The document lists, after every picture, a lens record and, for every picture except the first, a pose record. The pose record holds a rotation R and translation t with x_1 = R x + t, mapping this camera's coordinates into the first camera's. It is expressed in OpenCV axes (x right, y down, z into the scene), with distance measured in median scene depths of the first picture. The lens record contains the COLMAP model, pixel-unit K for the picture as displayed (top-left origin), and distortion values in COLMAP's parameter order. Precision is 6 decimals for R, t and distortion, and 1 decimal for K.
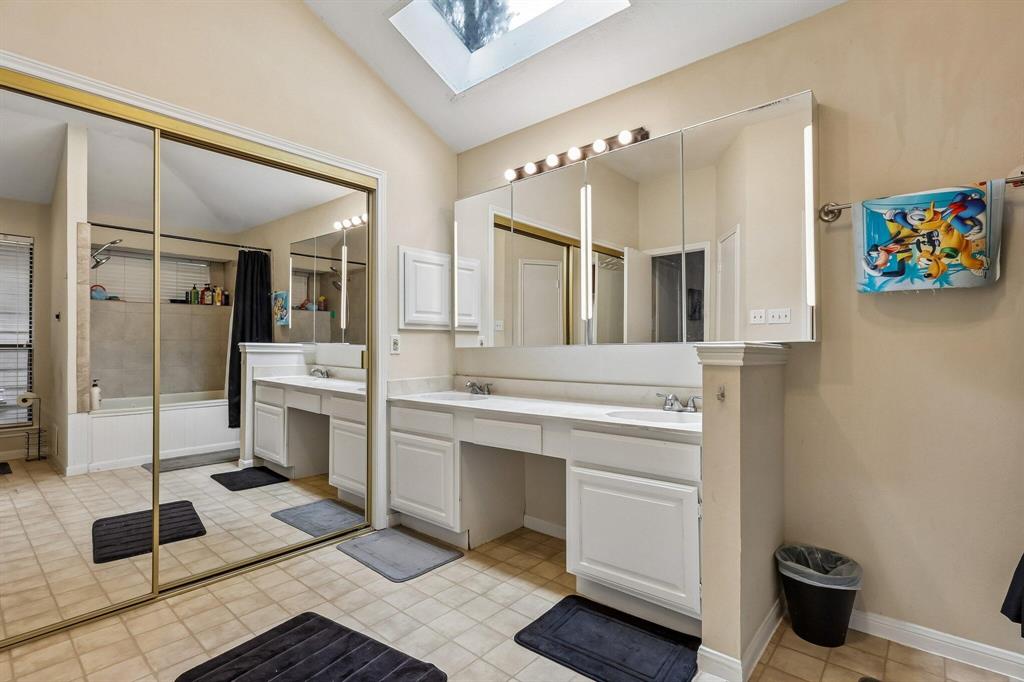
lens RADIAL K [[558.0, 0, 512.0], [0, 558.0, 341.0], [0, 0, 1]] dist [-0.022247, -0.000020]
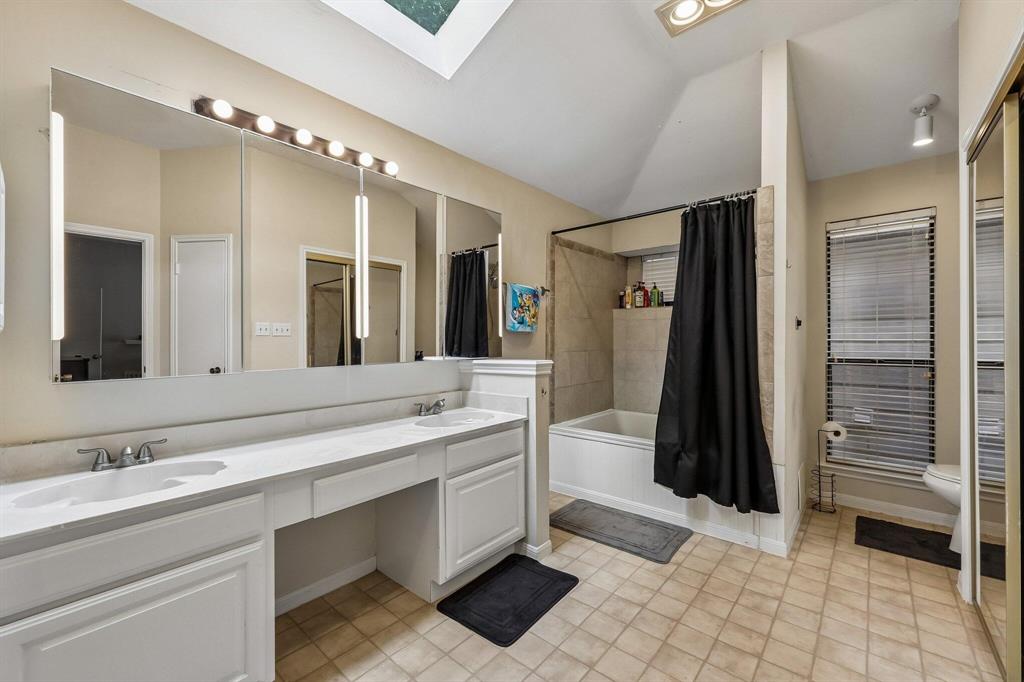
lens RADIAL K [[415.6, 0, 512.0], [0, 415.6, 341.0], [0, 0, 1]] dist [0.001996, 0.000297]
pose [[-0.066499, 0.001722, 0.997785, -0.823922], [-0.015646, 0.999874, -0.002768, -0.049340], [-0.997664, -0.015796, -0.066464, 1.109584]]
